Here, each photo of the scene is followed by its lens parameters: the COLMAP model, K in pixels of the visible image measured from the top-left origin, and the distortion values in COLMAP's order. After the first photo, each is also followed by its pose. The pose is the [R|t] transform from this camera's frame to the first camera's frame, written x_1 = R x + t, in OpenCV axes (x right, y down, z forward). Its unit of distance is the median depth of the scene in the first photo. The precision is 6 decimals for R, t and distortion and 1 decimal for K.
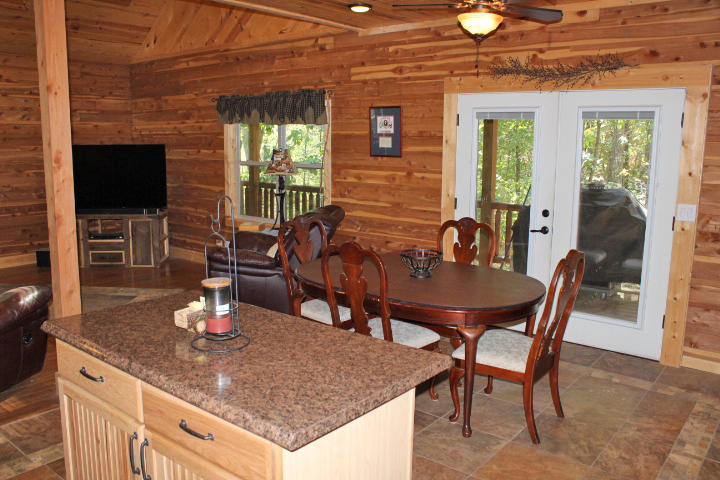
lens RADIAL K [[598.7, 0, 360.0], [0, 598.7, 240.0], [0, 0, 1]] dist [-0.150100, 0.114390]
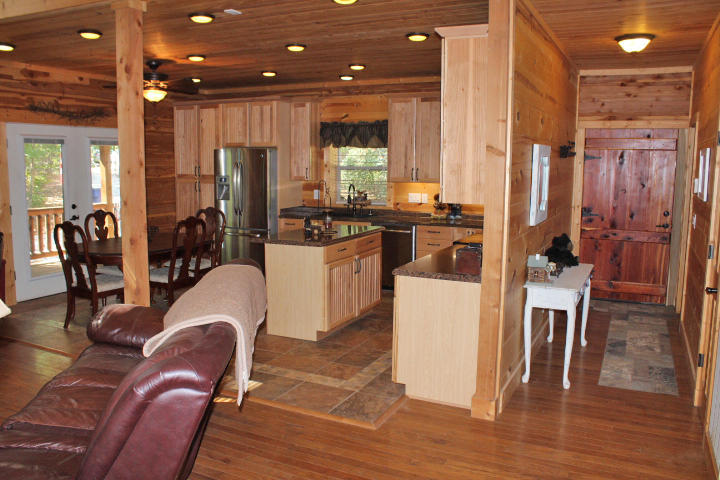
lens RADIAL K [[598.7, 0, 360.0], [0, 598.7, 240.0], [0, 0, 1]] dist [-0.150100, 0.114390]
pose [[-0.231120, -0.141514, 0.962578, -1.349721], [0.151828, 0.971998, 0.179354, -0.122170], [-0.961006, 0.187599, -0.203162, 0.639938]]
